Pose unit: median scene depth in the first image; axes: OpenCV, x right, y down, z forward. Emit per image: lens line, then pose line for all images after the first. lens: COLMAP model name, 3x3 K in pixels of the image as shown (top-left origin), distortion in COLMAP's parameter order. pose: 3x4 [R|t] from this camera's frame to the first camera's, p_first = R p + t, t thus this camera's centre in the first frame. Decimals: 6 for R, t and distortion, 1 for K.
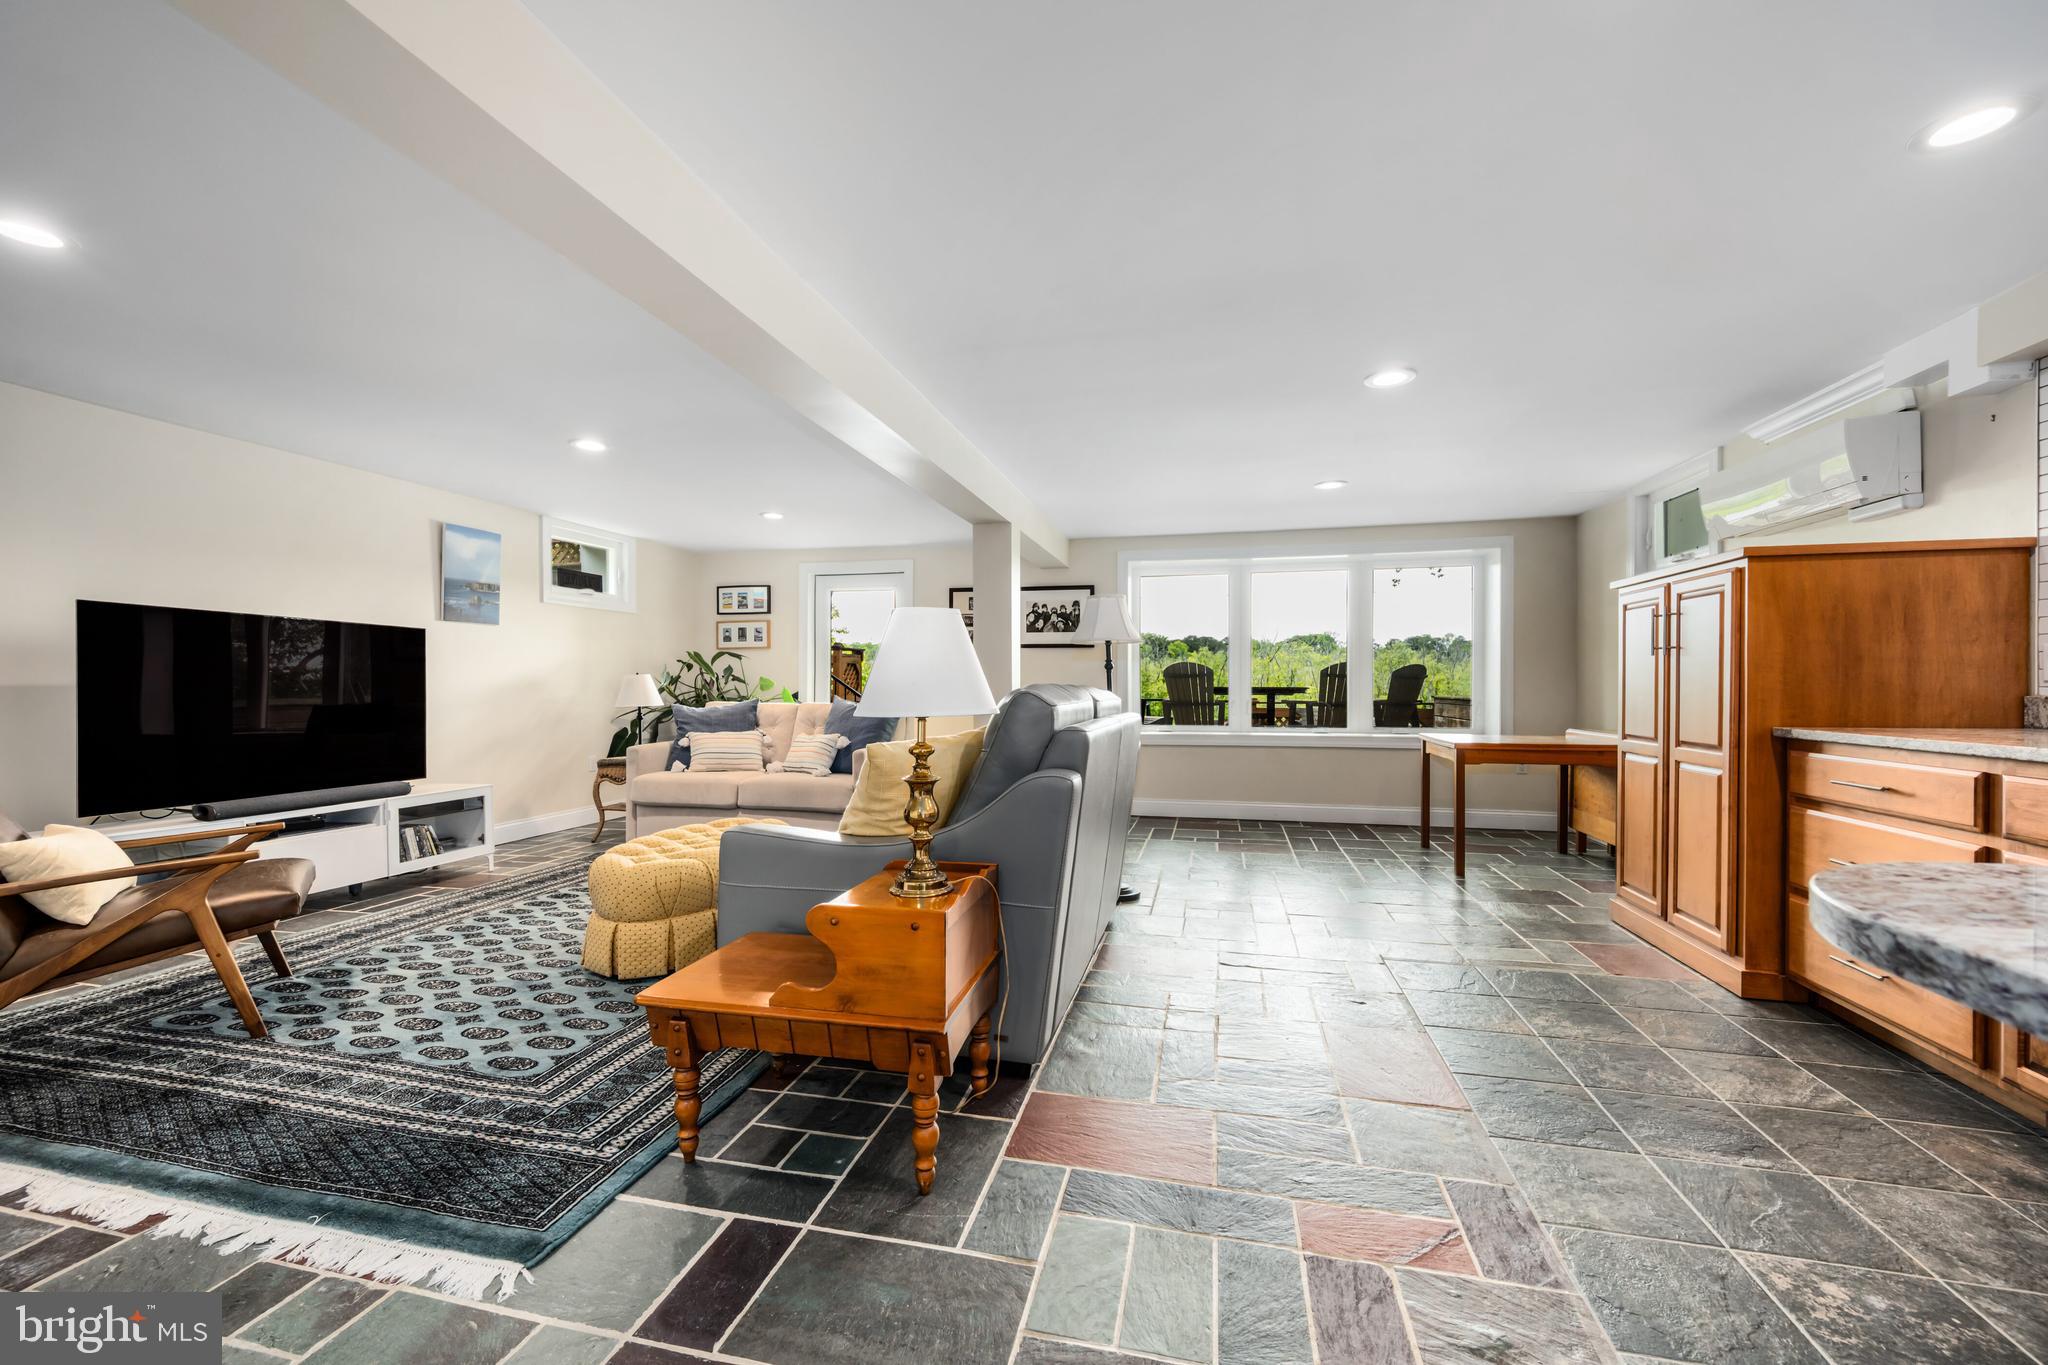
lens RADIAL K [[822.3, 0, 1023.3], [0, 822.3, 687.3], [0, 0, 1]] dist [-0.000829, 0.000248]
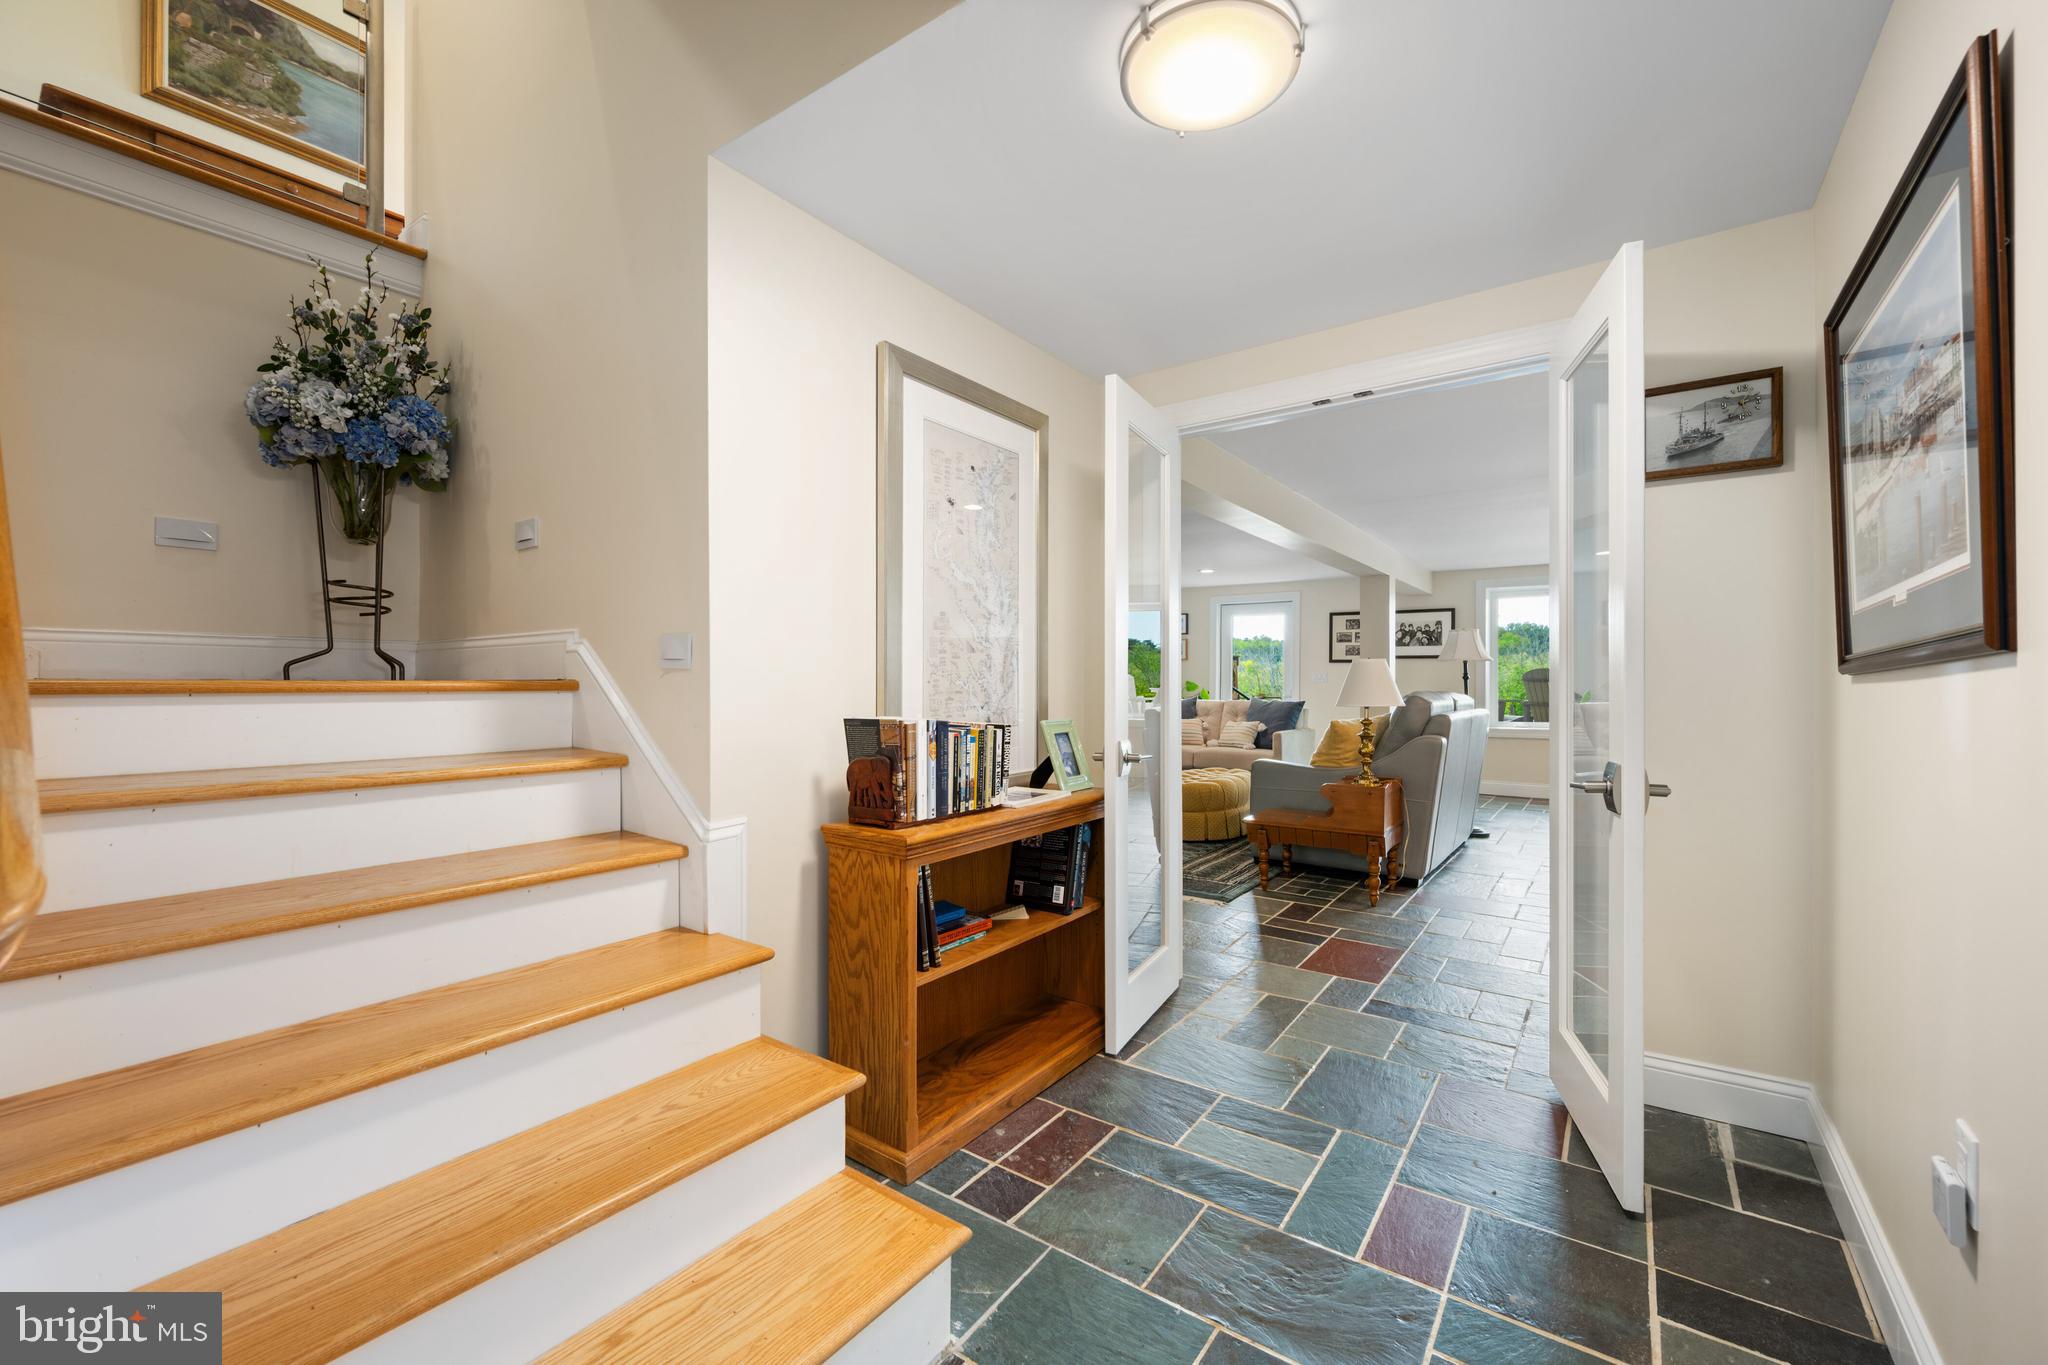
lens RADIAL K [[822.3, 0, 1030.8], [0, 822.3, 683.8], [0, 0, 1]] dist [-0.000829, 0.000248]
pose [[0.924856, 0.002743, -0.380307, -0.056486], [-0.003112, 0.999995, -0.000356, -0.010682], [0.380304, 0.001513, 0.924860, -0.660148]]
